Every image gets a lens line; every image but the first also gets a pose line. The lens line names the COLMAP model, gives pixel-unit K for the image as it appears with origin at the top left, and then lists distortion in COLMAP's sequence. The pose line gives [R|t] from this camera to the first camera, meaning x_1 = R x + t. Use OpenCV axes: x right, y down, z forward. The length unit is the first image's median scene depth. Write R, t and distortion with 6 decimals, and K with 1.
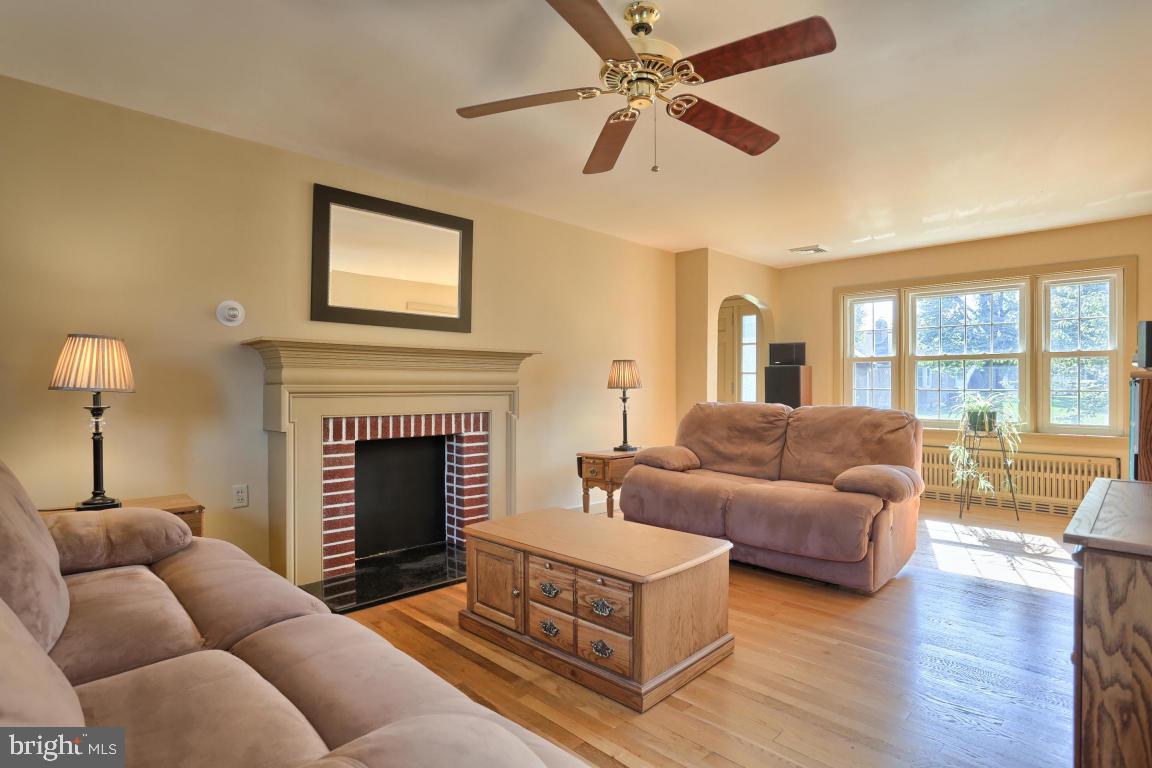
lens RADIAL K [[616.4, 0, 576.7], [0, 616.4, 383.4], [0, 0, 1]] dist [-0.022820, 0.014783]
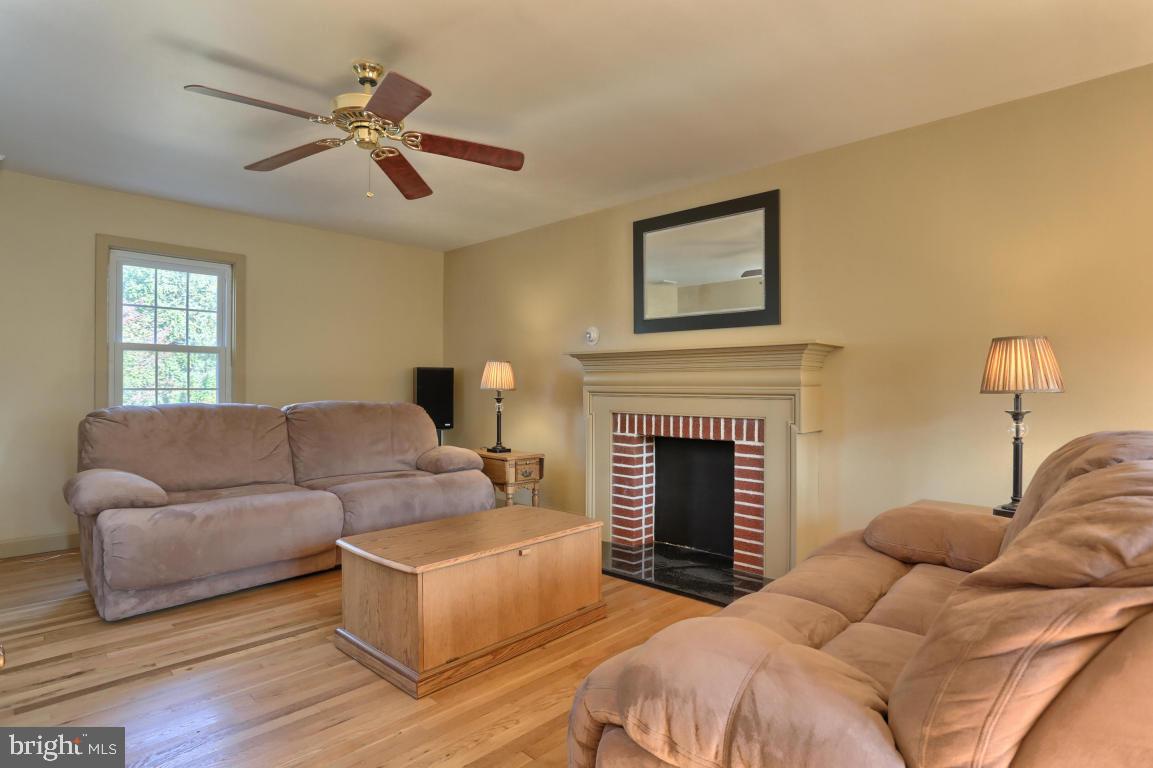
lens RADIAL K [[617.0, 0, 576.7], [0, 617.0, 384.5], [0, 0, 1]] dist [-0.022820, 0.014783]
pose [[0.019332, -0.005967, -0.999795, 0.705993], [-0.003889, 0.999974, -0.006043, 0.006052], [0.999806, 0.004005, 0.019308, 0.763780]]
